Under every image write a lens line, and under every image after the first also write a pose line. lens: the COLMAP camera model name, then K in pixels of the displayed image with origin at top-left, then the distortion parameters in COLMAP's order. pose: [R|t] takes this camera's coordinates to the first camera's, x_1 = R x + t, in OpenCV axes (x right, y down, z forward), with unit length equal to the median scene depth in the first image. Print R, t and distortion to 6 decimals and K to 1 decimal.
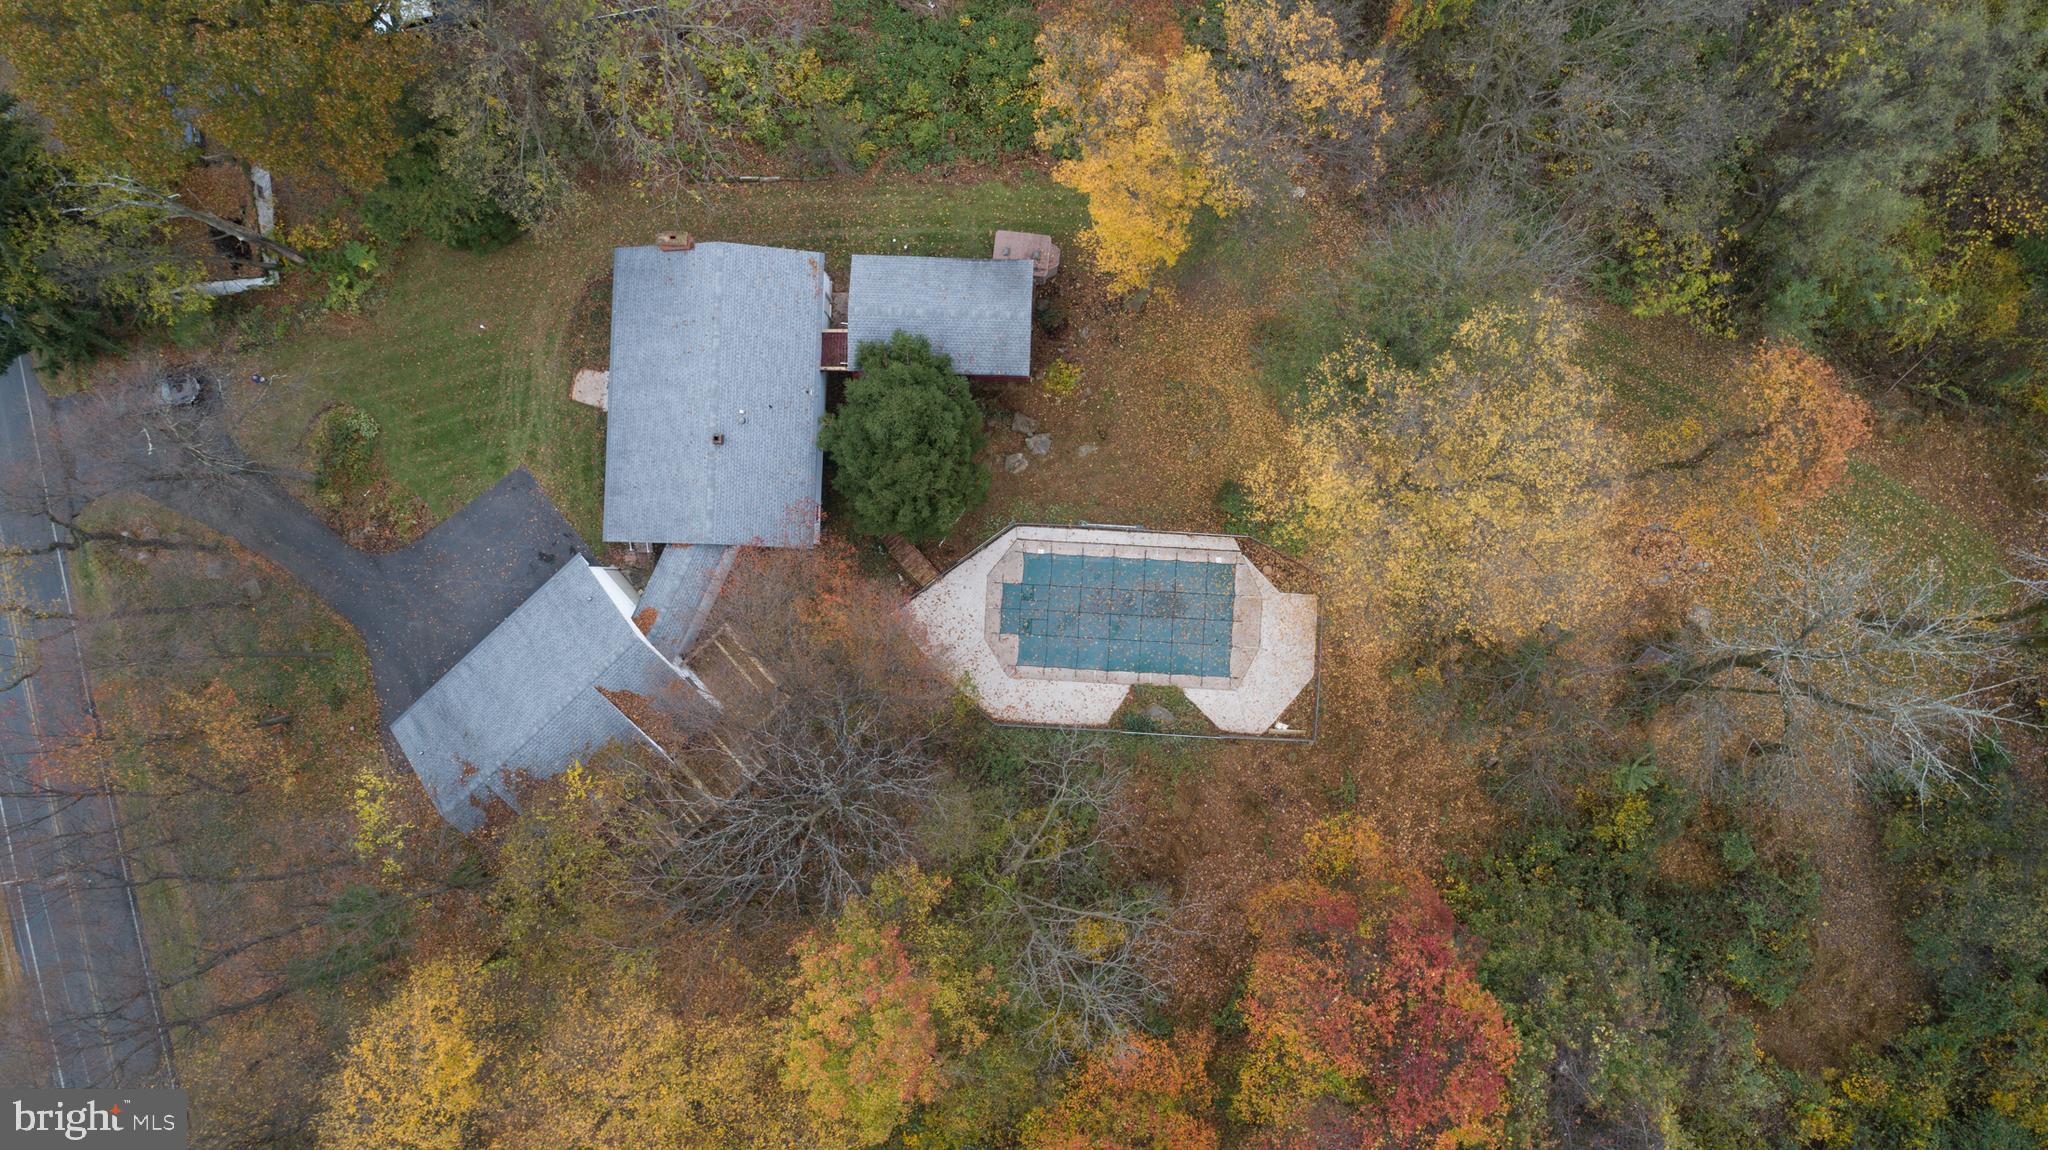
lens RADIAL K [[1390.7, 0, 1023.8], [0, 1390.7, 582.4], [0, 0, 1]] dist [-0.008659, 0.004348]
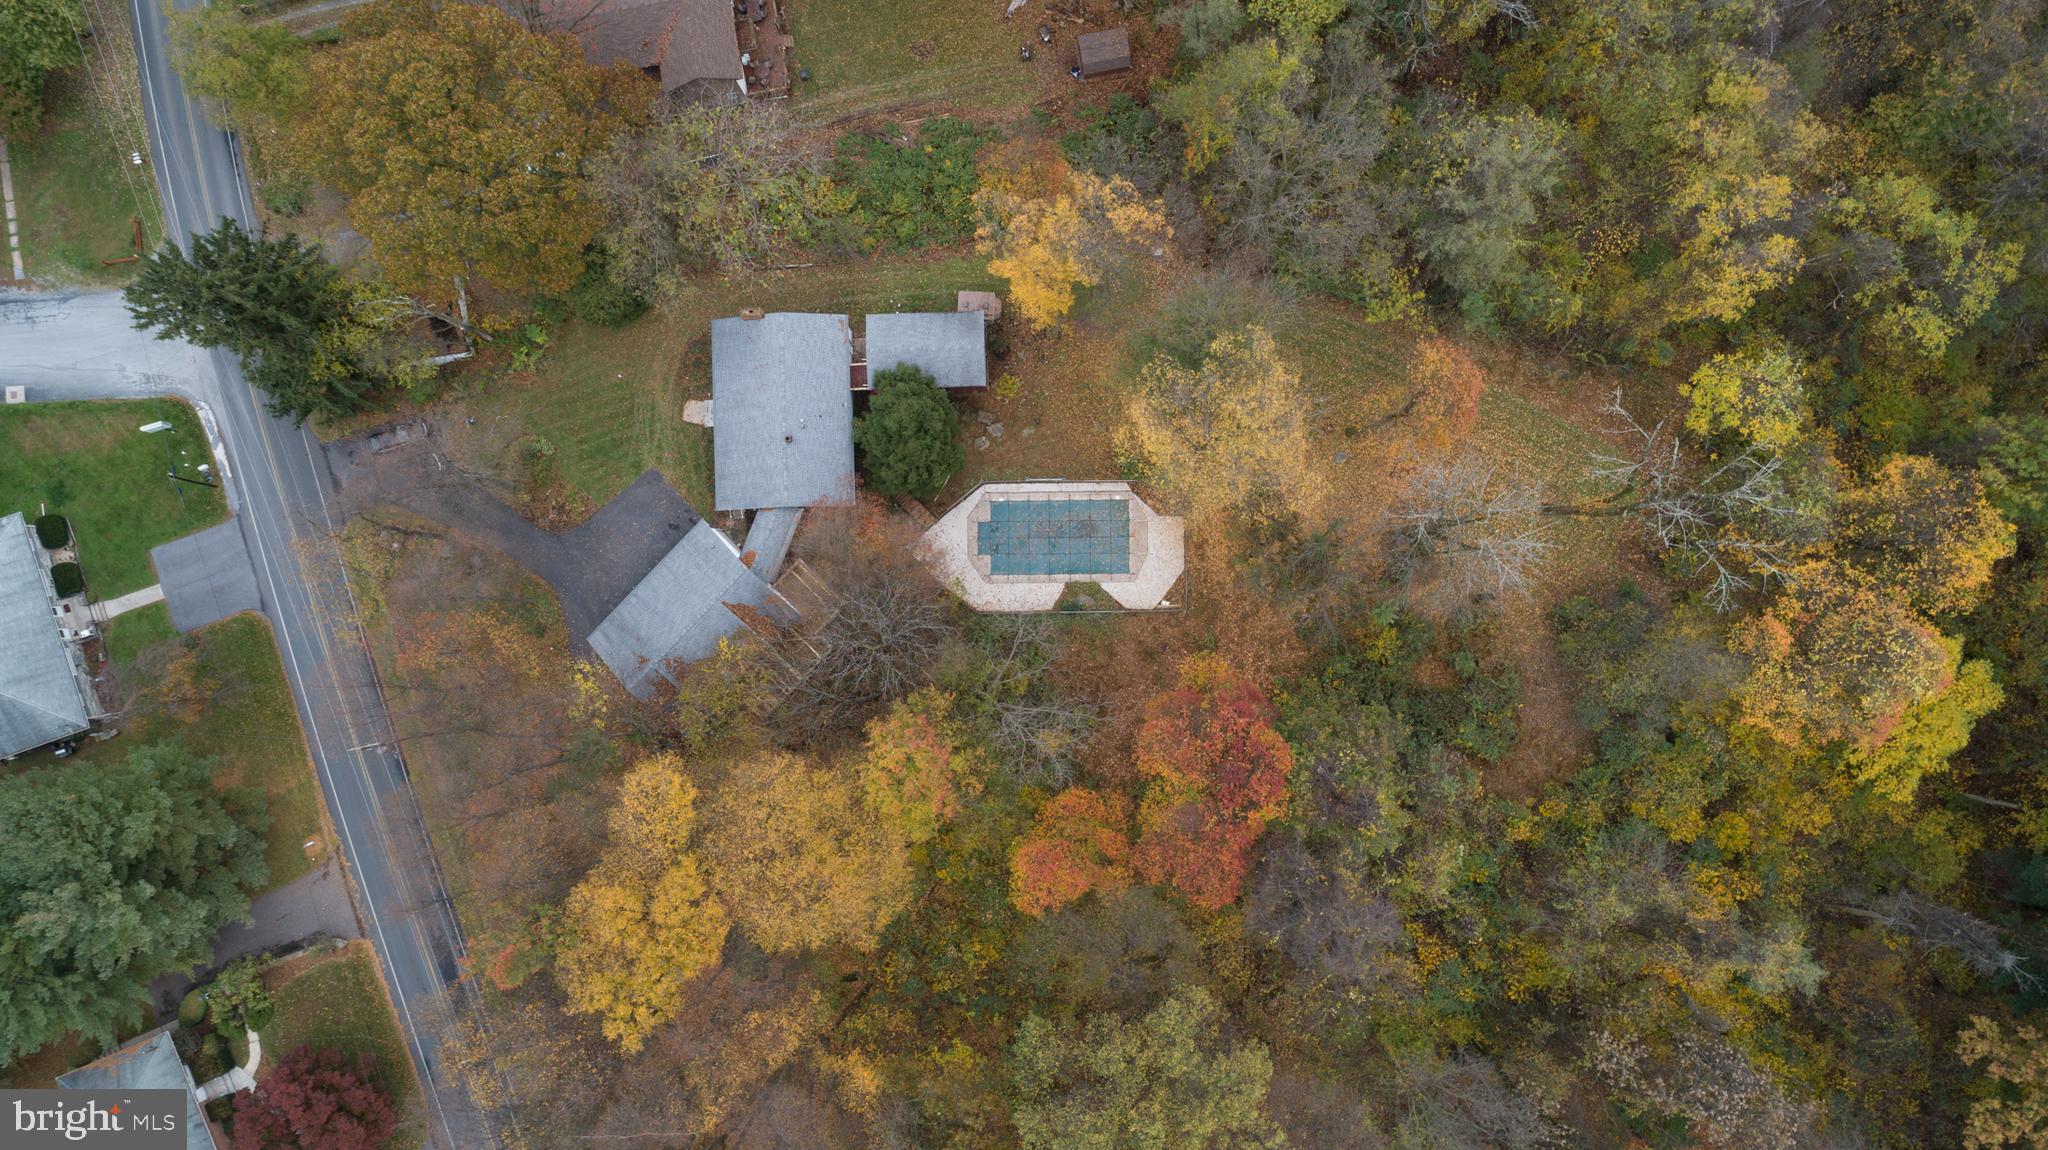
lens RADIAL K [[1390.7, 0, 1025.8], [0, 1390.7, 579.6], [0, 0, 1]] dist [-0.008659, 0.004348]
pose [[0.997862, -0.064873, 0.007881, 0.022159], [0.064922, 0.997872, -0.006125, 0.078882], [-0.007467, 0.006624, 0.999950, -0.543844]]
